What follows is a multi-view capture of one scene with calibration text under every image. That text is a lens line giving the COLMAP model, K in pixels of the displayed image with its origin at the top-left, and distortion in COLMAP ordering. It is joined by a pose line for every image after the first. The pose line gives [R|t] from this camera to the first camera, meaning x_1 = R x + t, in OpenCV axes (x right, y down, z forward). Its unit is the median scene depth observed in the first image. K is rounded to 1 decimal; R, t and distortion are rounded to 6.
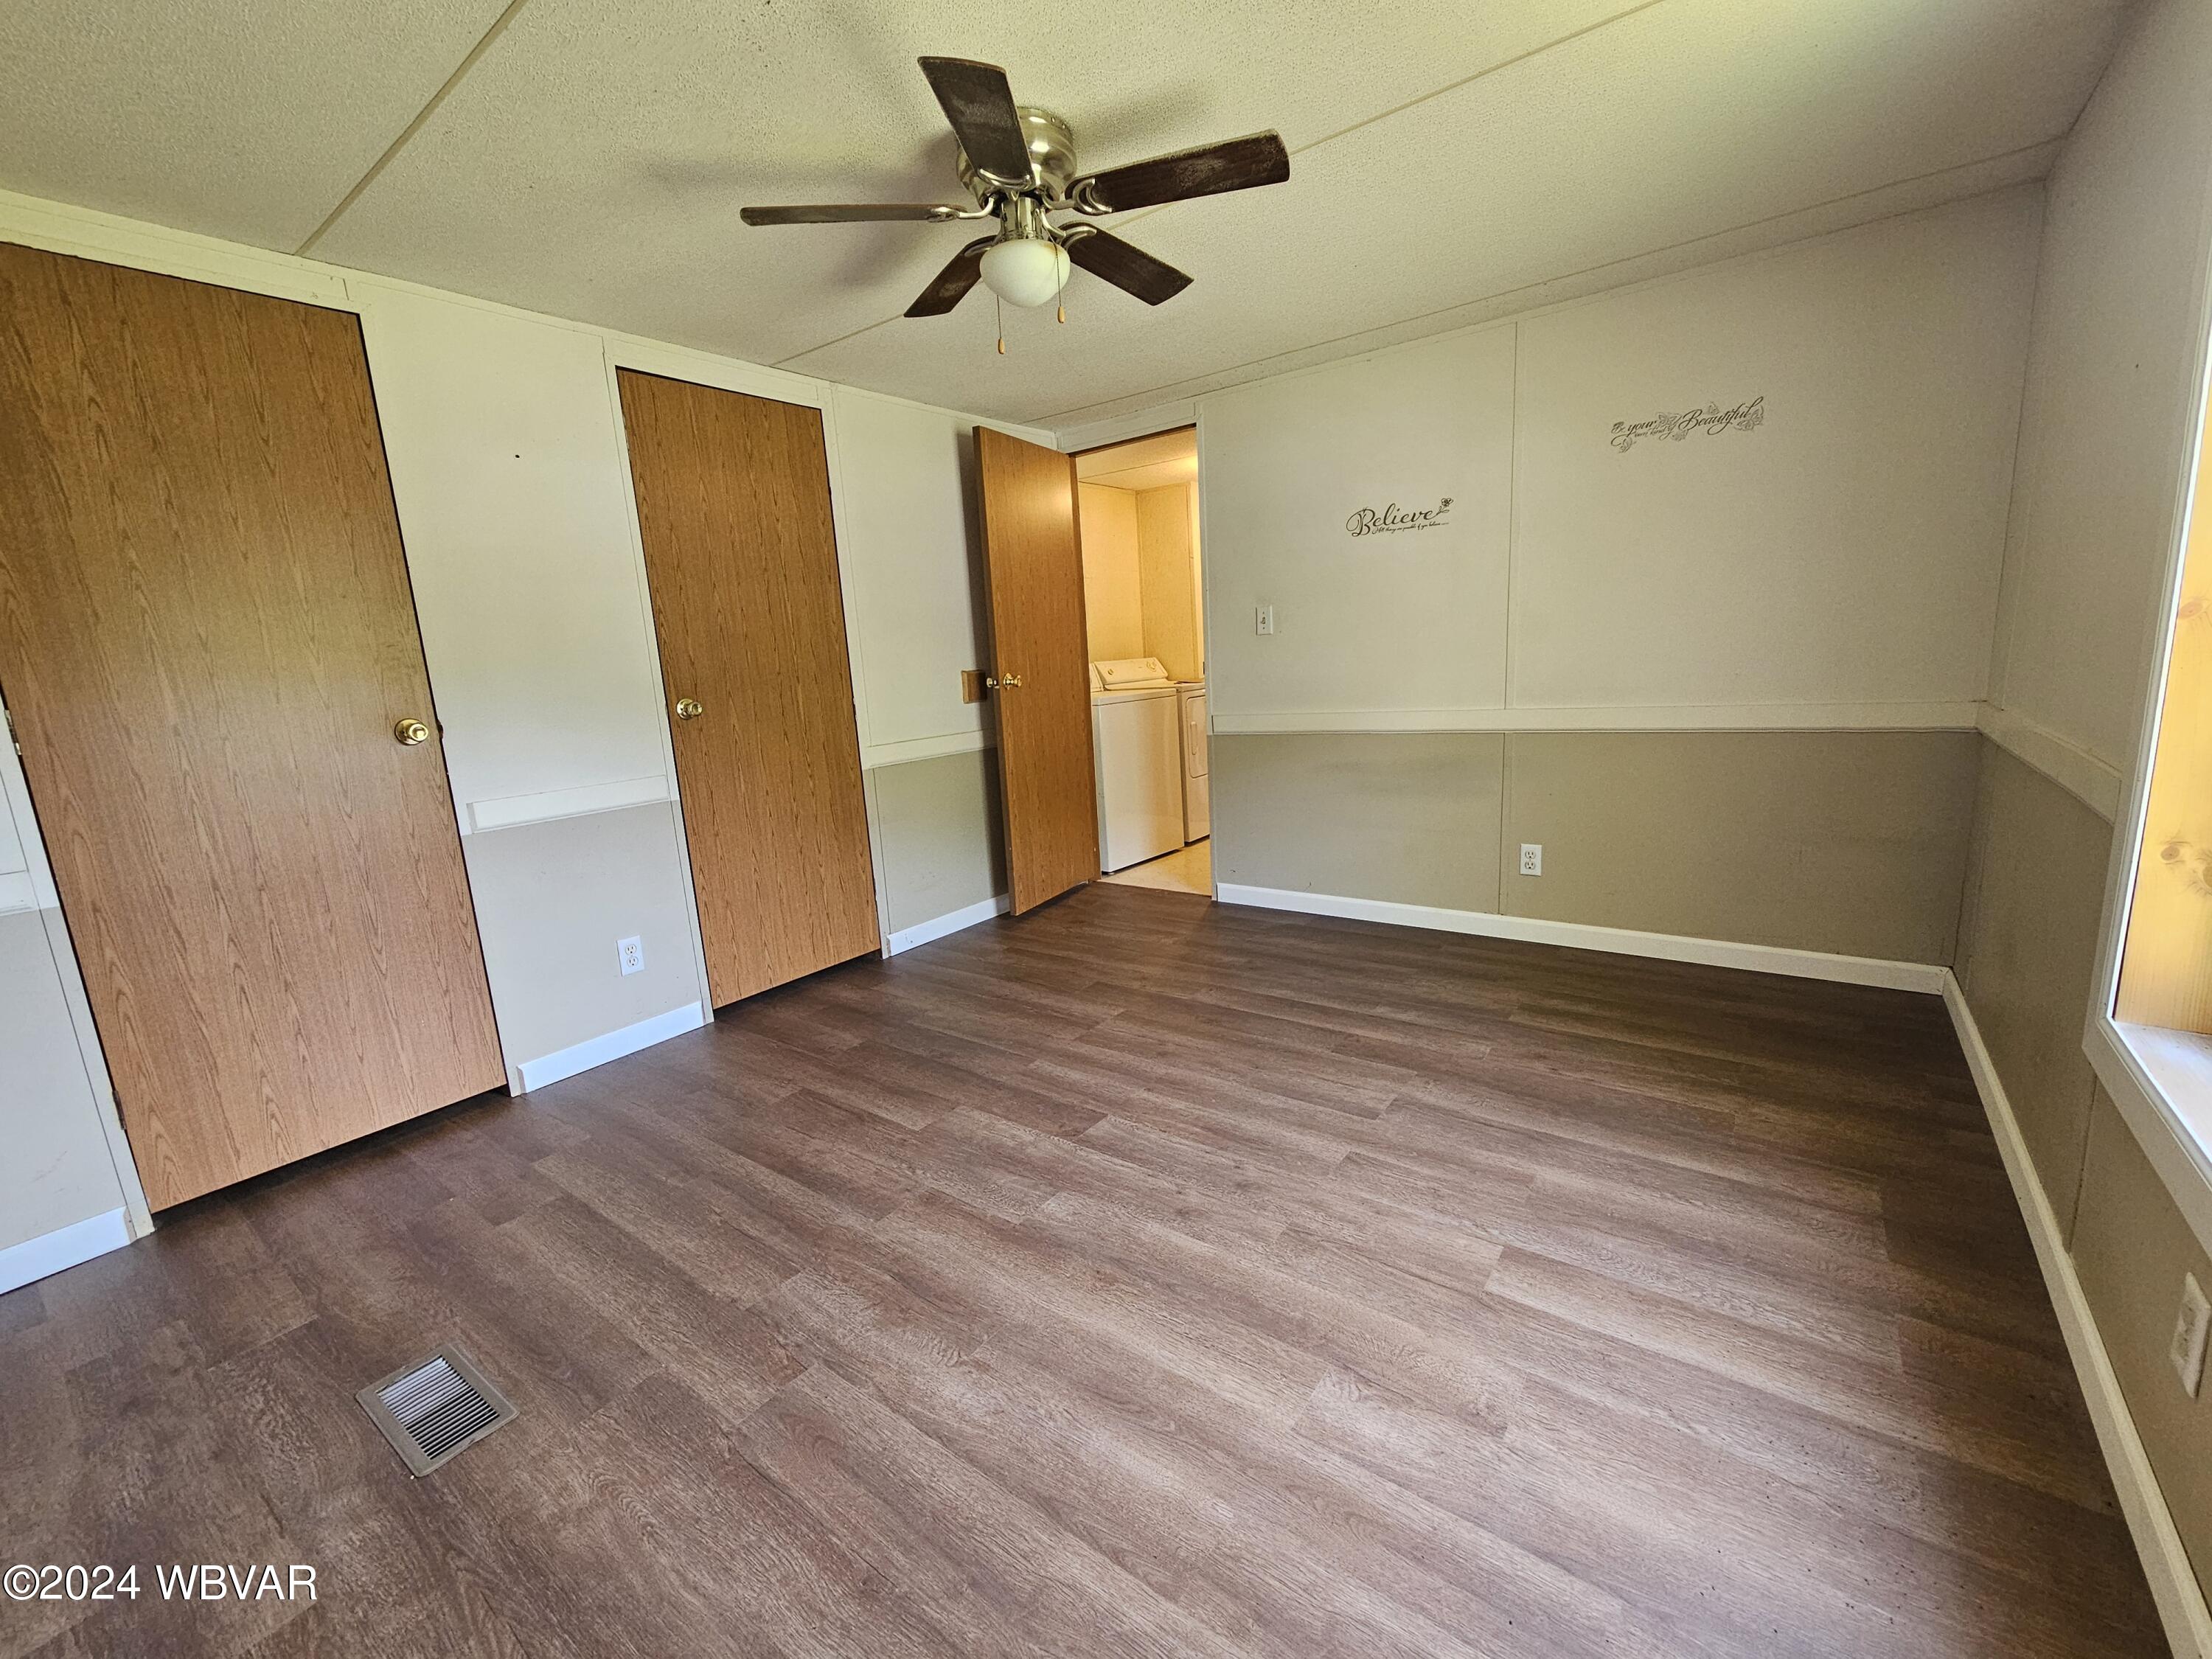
lens RADIAL K [[911.9, 0, 1108.7], [0, 911.9, 830.7], [0, 0, 1]] dist [0.000958, -0.000046]
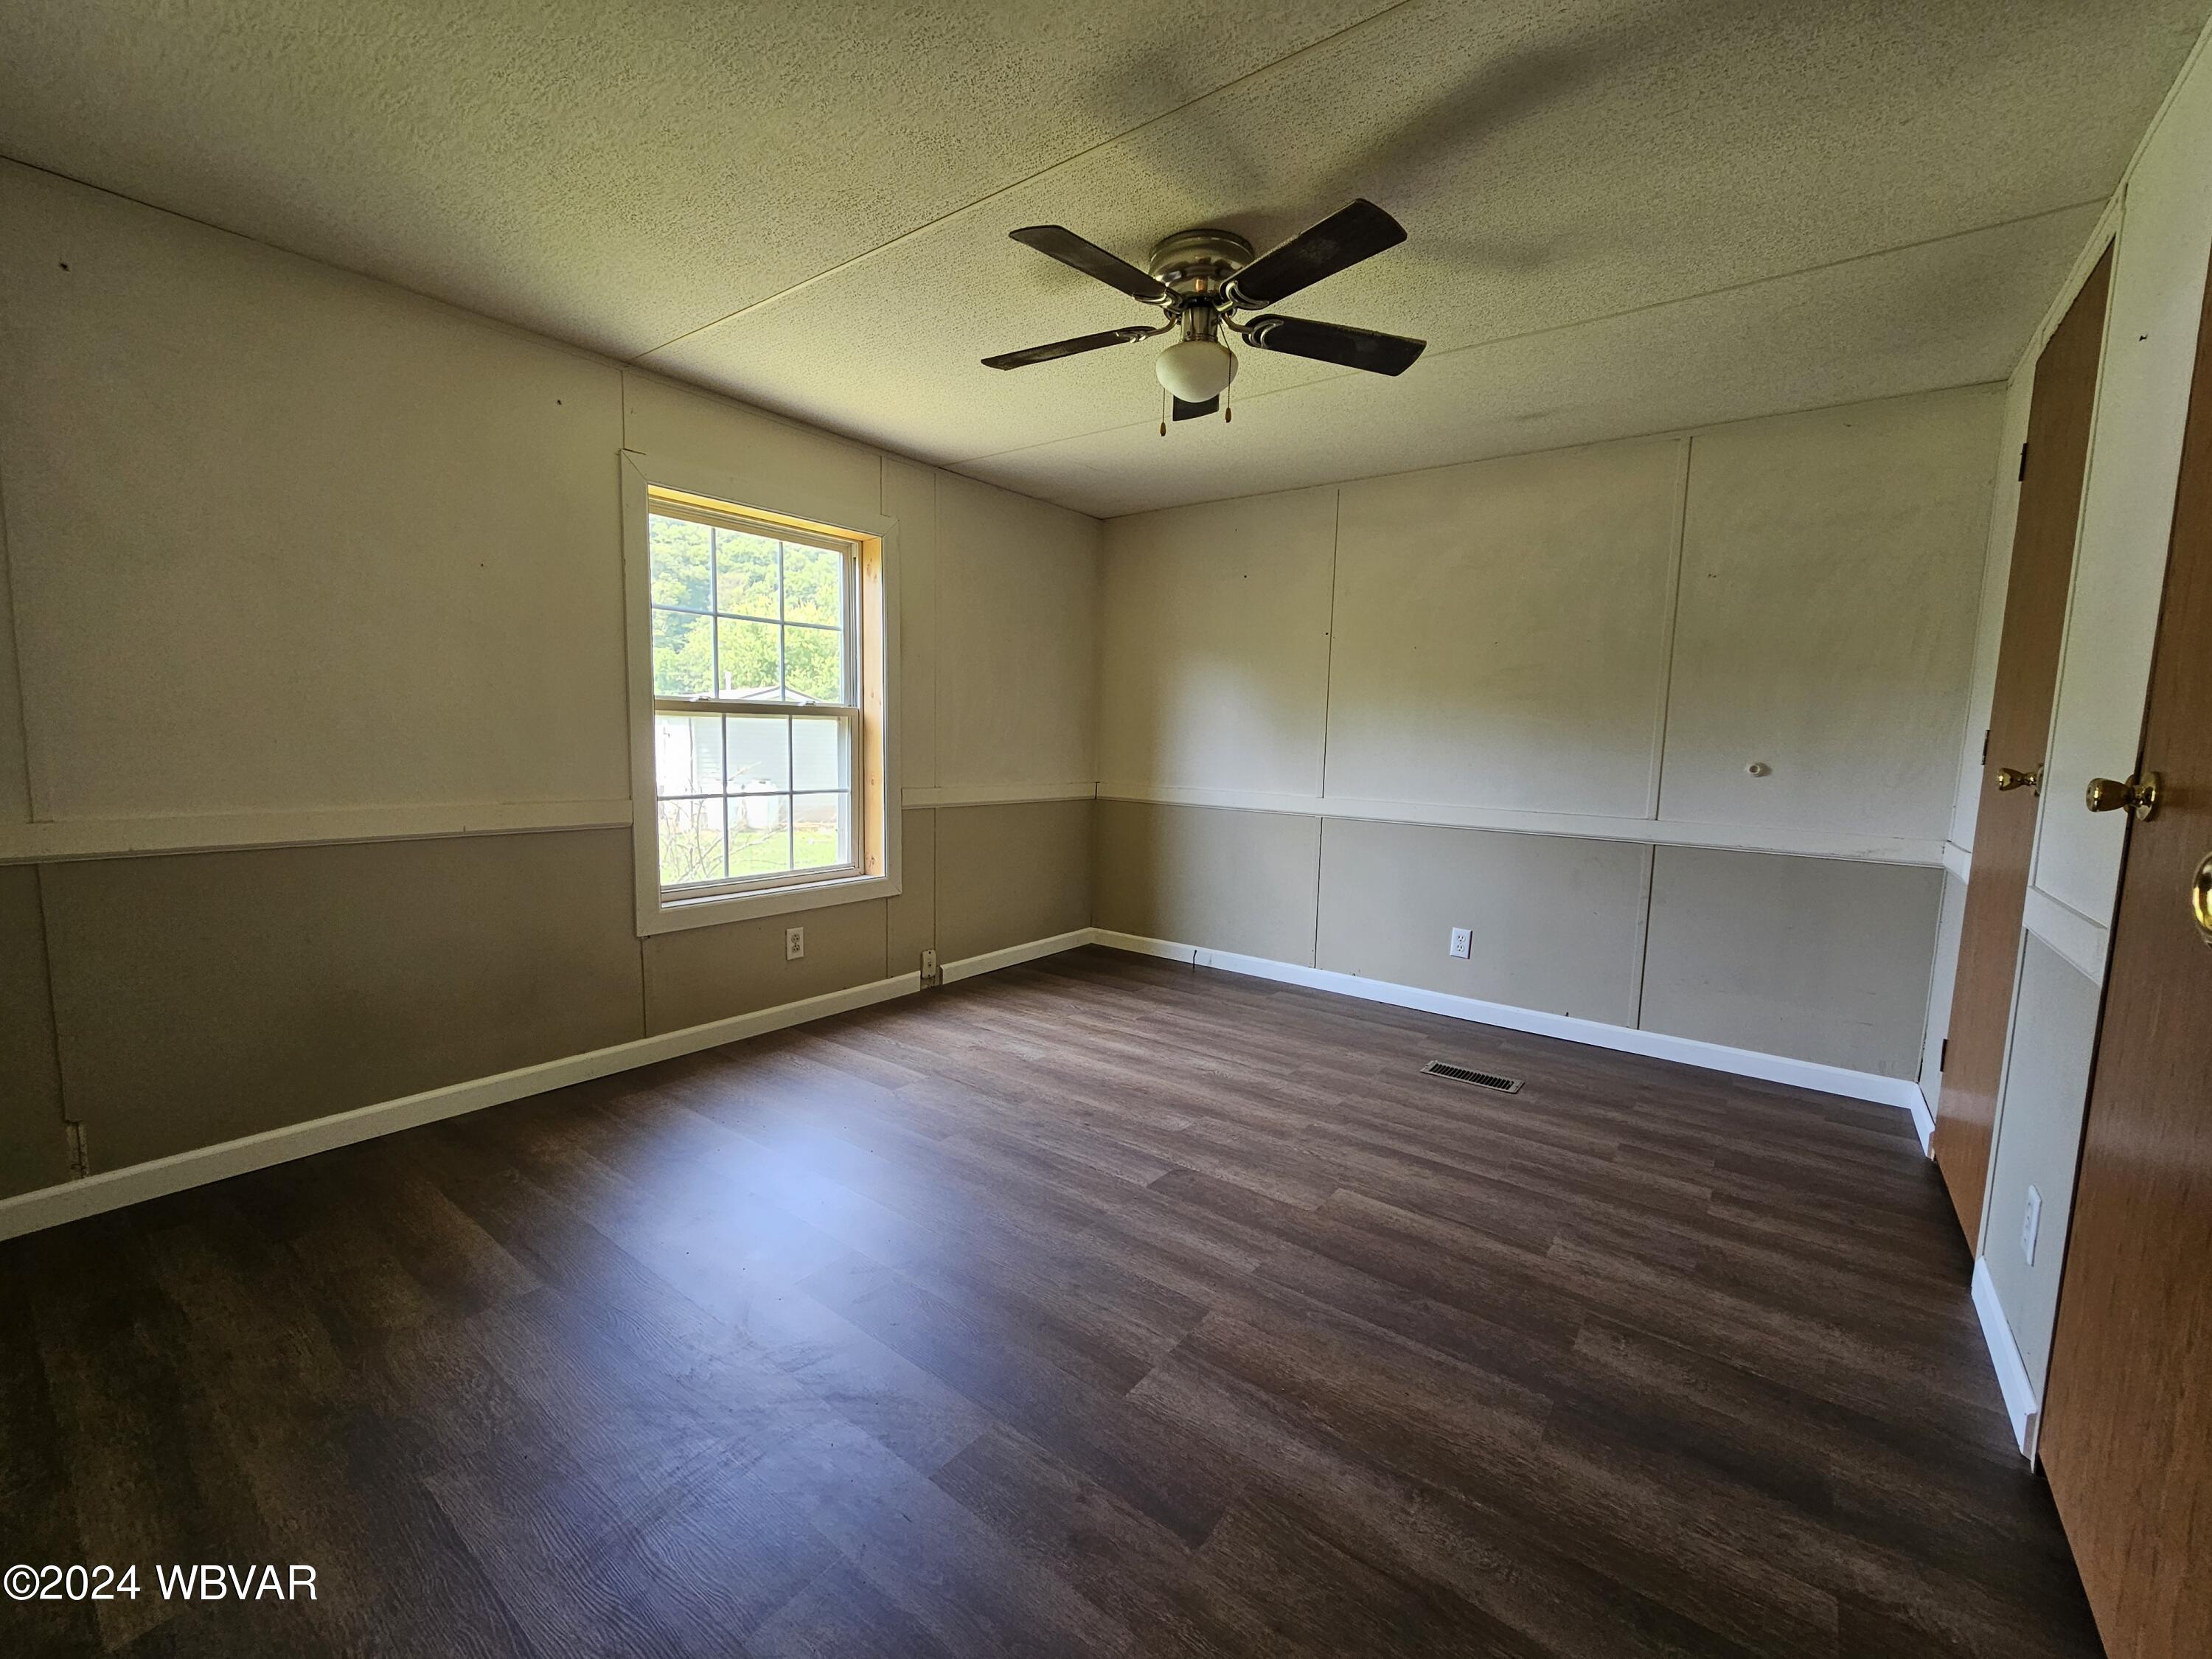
lens RADIAL K [[911.9, 0, 1108.7], [0, 911.9, 830.7], [0, 0, 1]] dist [0.000958, -0.000046]
pose [[-0.999371, 0.034210, 0.009334, 0.019331], [0.035445, 0.955767, 0.291980, -0.375834], [0.001067, 0.292127, -0.956379, 2.043792]]
